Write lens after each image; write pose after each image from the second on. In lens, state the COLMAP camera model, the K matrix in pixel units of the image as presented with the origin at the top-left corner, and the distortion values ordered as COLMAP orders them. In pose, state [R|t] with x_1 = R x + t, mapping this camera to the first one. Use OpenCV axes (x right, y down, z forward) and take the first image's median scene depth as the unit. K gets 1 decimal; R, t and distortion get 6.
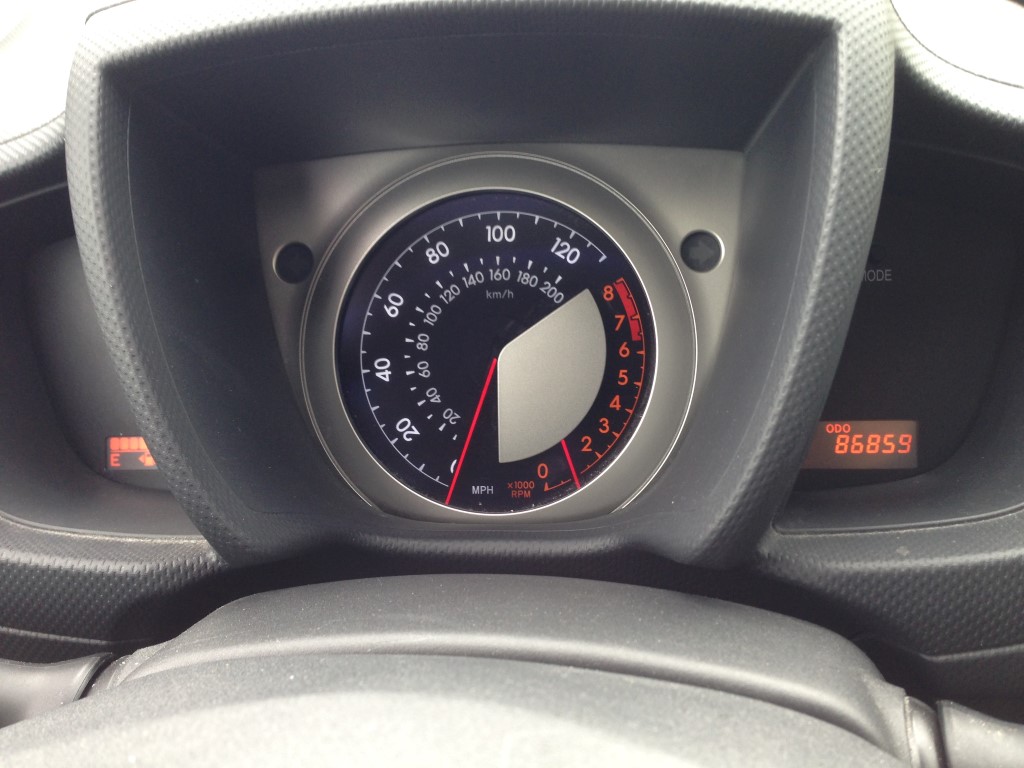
lens RADIAL K [[972.0, 0, 517.5], [0, 972.0, 386.0], [0, 0, 1]] dist [0.161686, -0.217374]
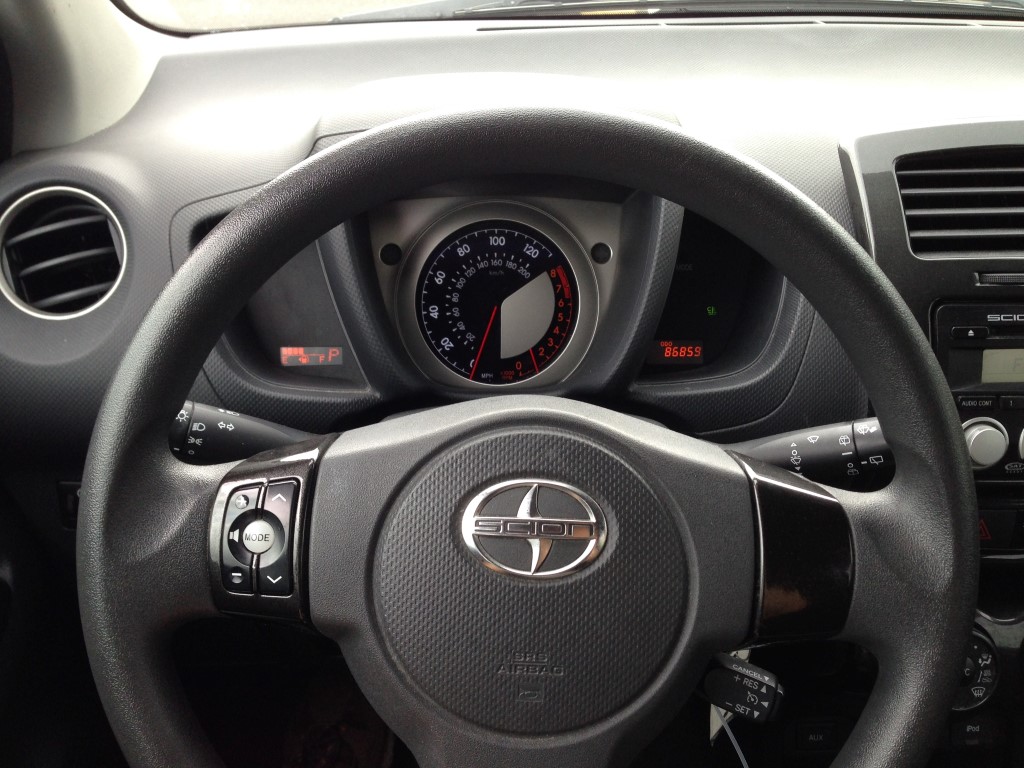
lens RADIAL K [[972.0, 0, 517.5], [0, 972.0, 386.0], [0, 0, 1]] dist [0.161686, -0.217374]
pose [[0.990494, 0.001989, 0.137541, -0.239961], [-0.006168, 0.999532, 0.029963, 0.069680], [-0.137417, -0.030526, 0.990043, -0.900248]]
